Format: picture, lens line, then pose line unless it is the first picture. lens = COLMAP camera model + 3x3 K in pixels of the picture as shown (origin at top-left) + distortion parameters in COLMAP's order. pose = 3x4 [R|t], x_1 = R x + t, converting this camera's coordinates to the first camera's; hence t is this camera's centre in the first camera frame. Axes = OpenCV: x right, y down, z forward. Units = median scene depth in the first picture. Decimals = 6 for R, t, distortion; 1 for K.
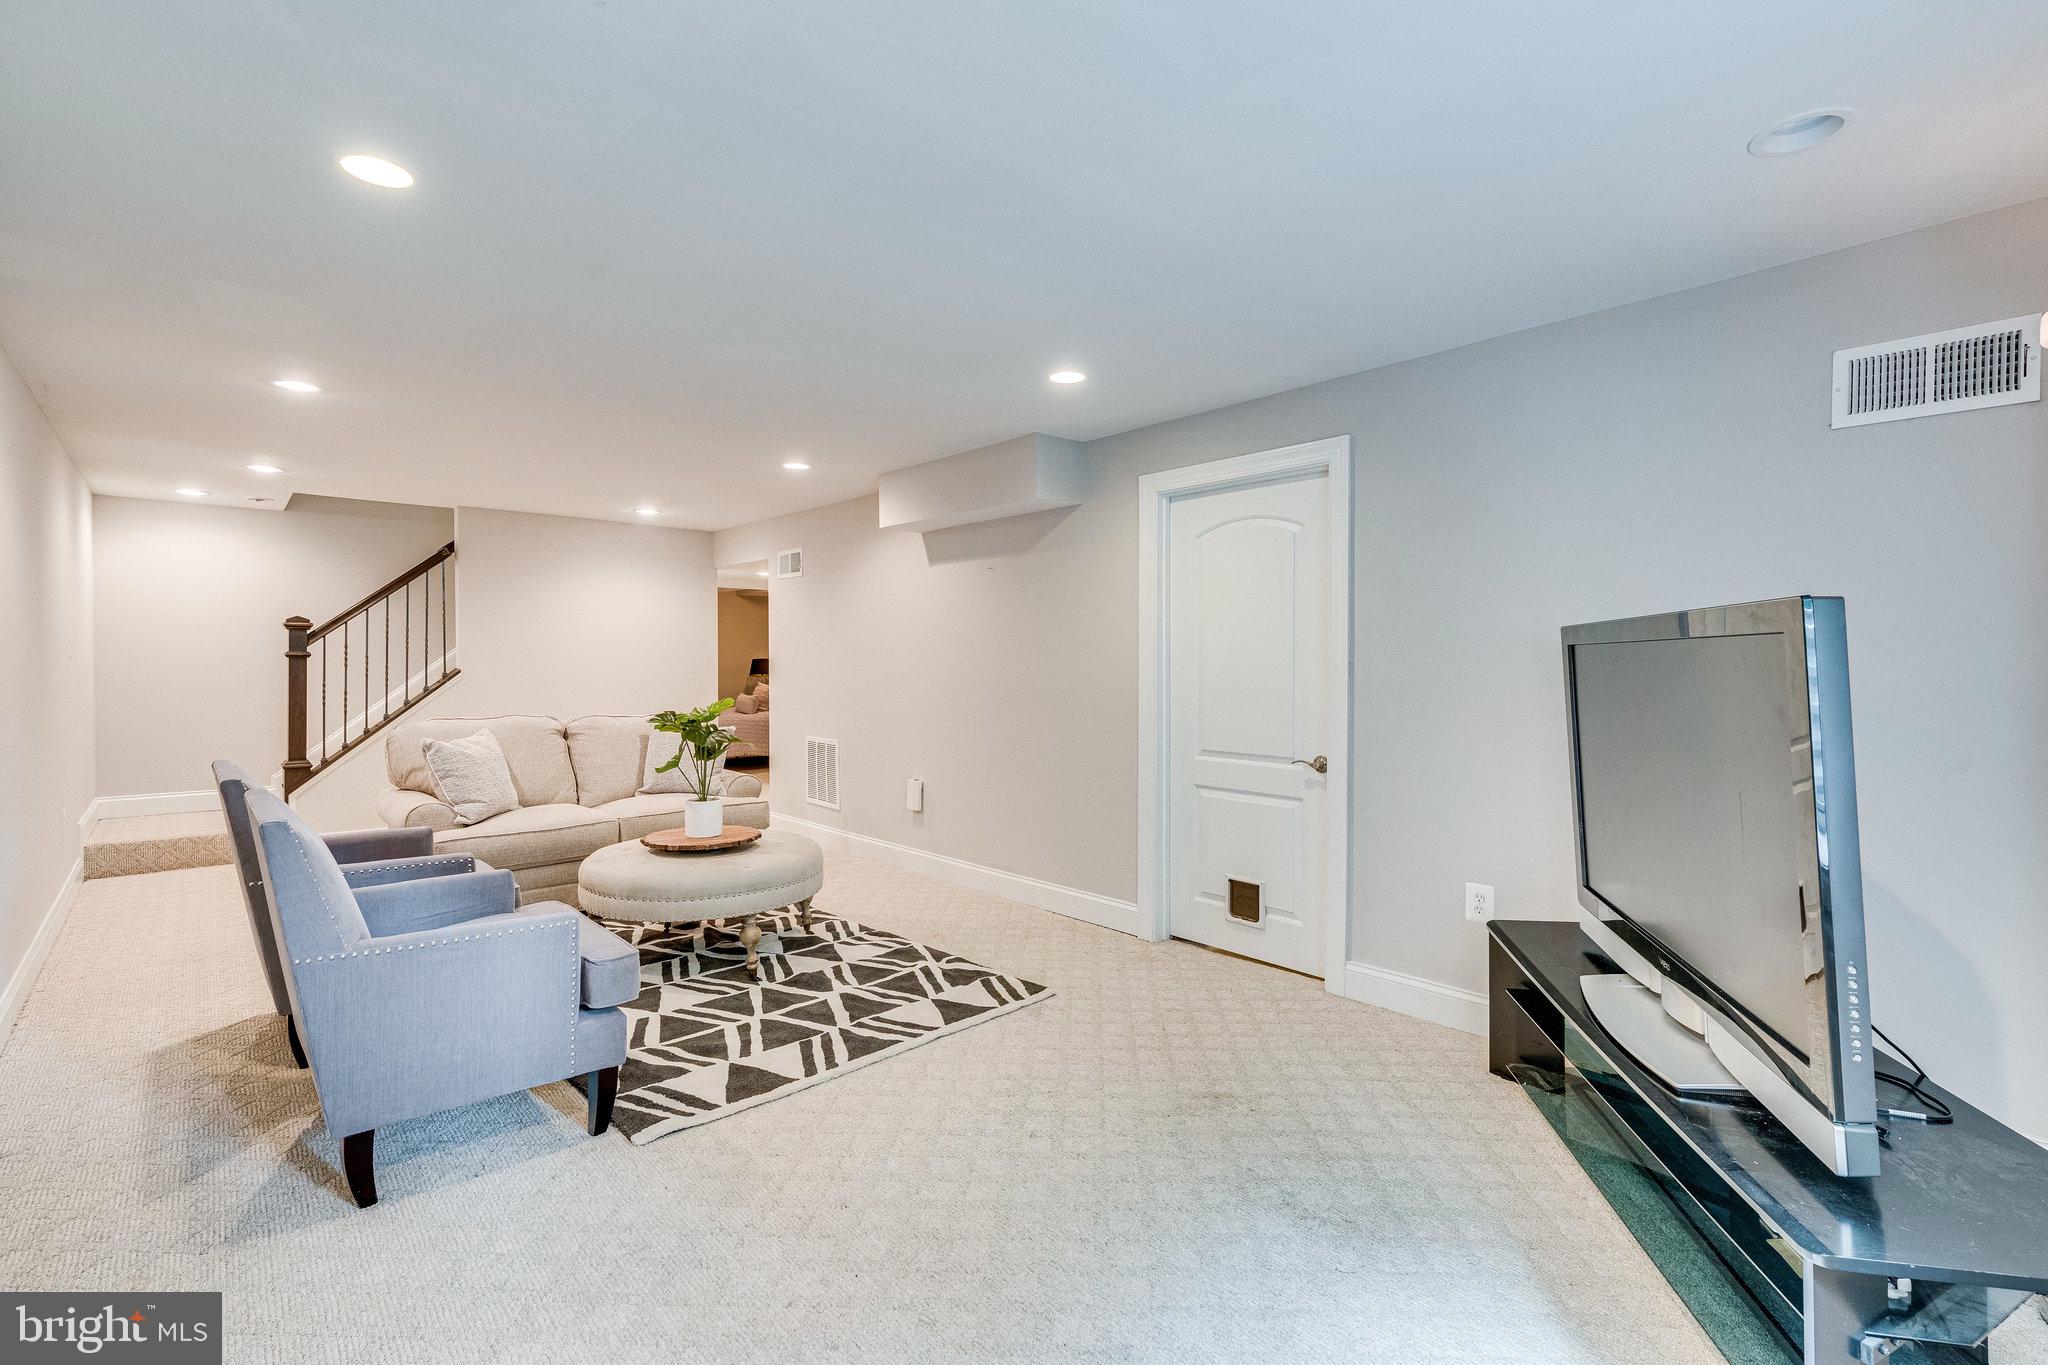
lens RADIAL K [[900.3, 0, 1025.0], [0, 900.3, 658.9], [0, 0, 1]] dist [0.014453, 0.000297]
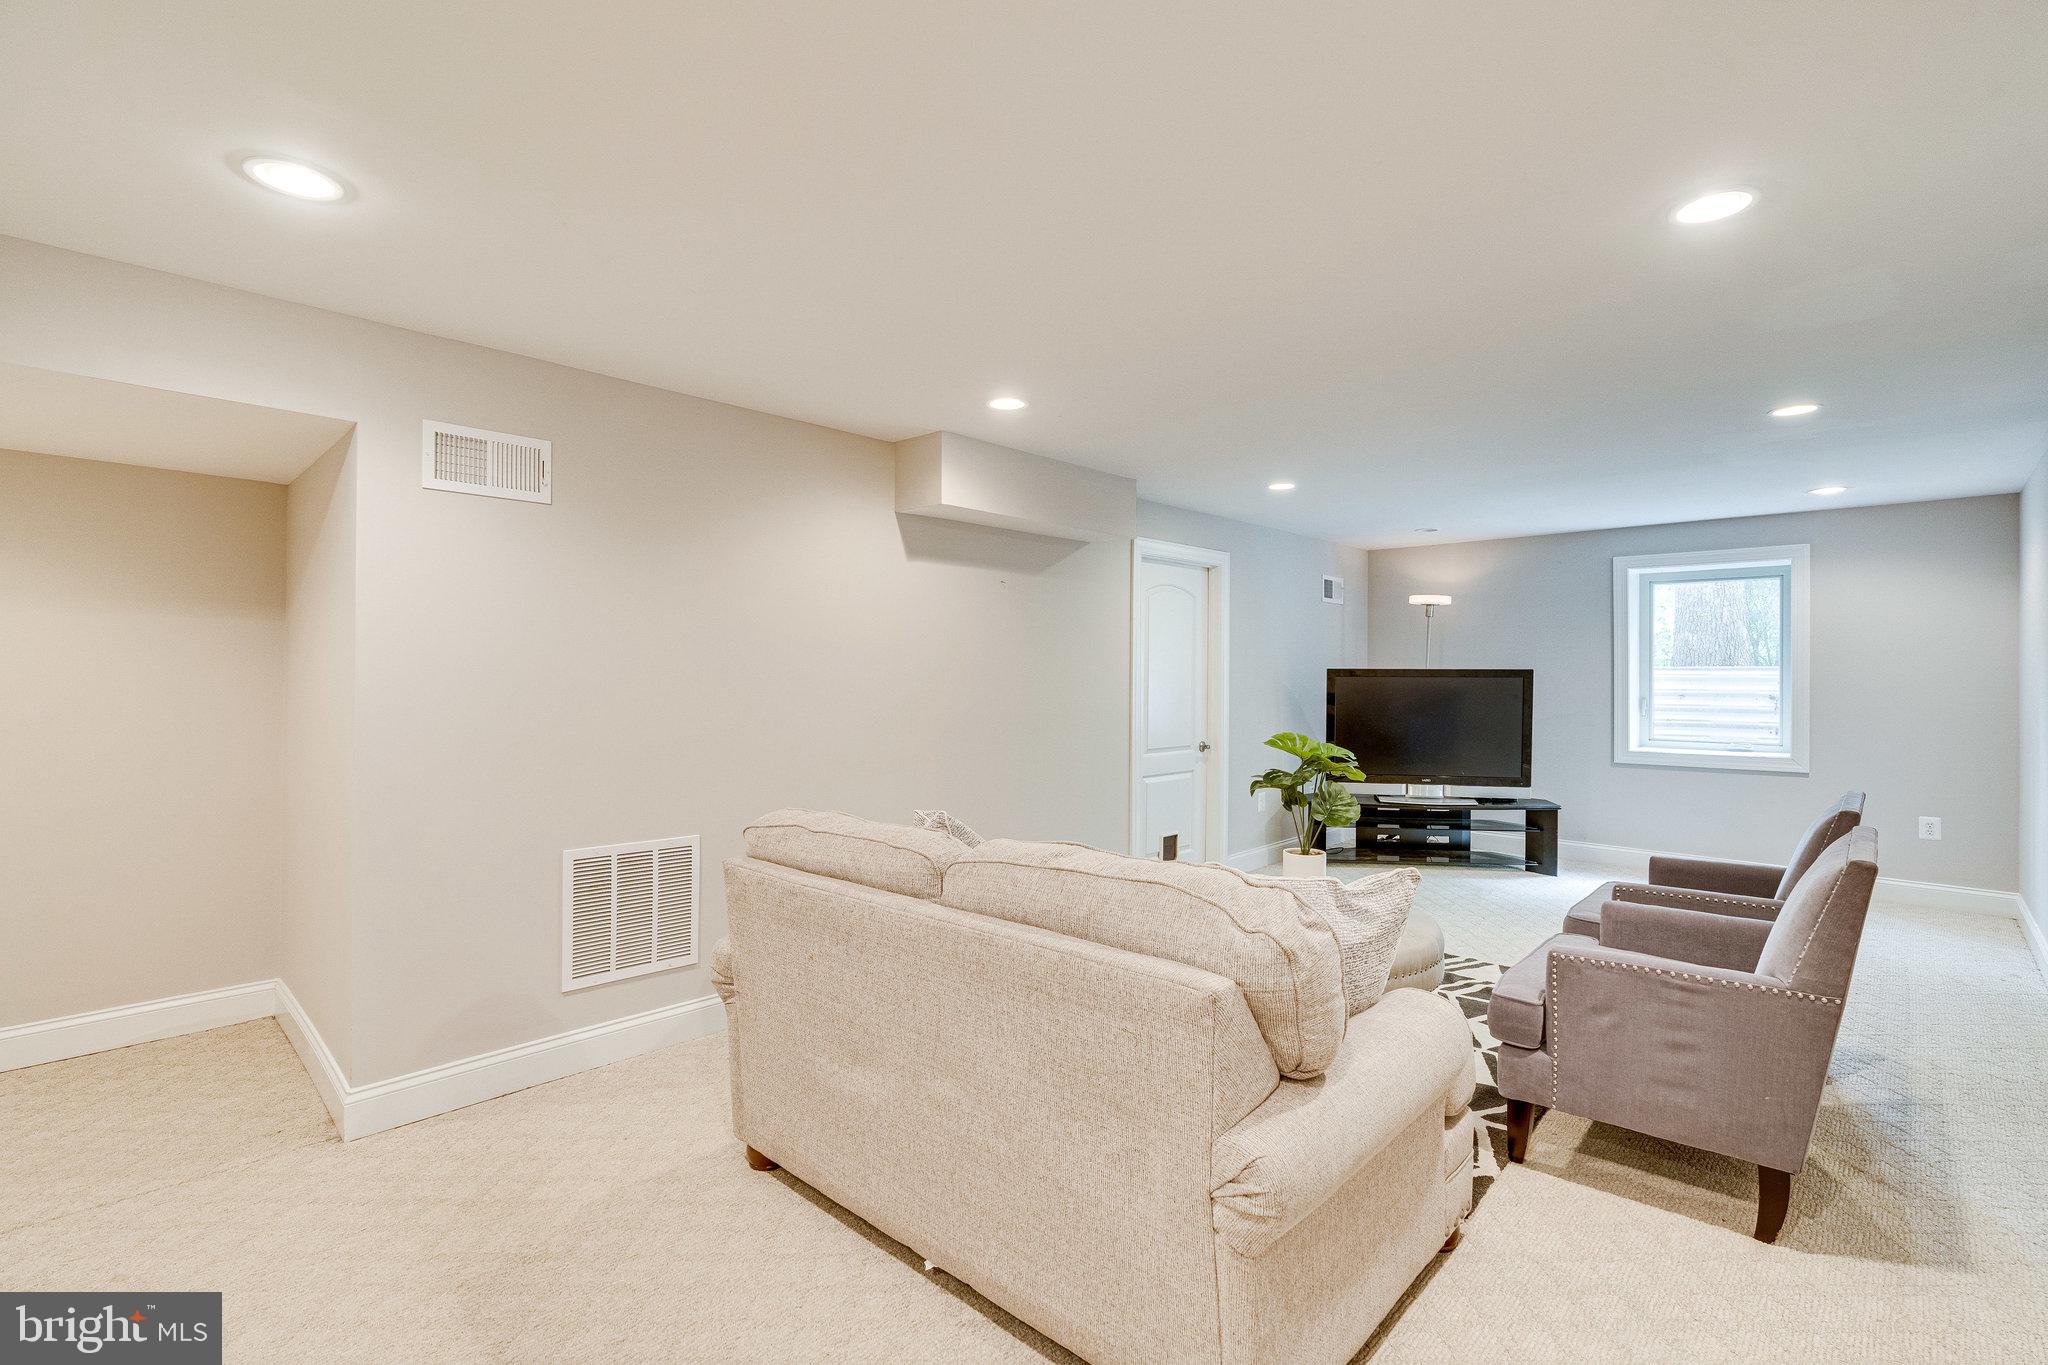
lens RADIAL K [[915.8, 0, 1030.5], [0, 915.8, 678.7], [0, 0, 1]] dist [0.009268, 0.000612]
pose [[-0.060605, 0.009386, 0.998118, -0.993490], [0.008236, 0.999926, -0.008903, 0.004810], [-0.998128, 0.007681, -0.060677, 1.070563]]
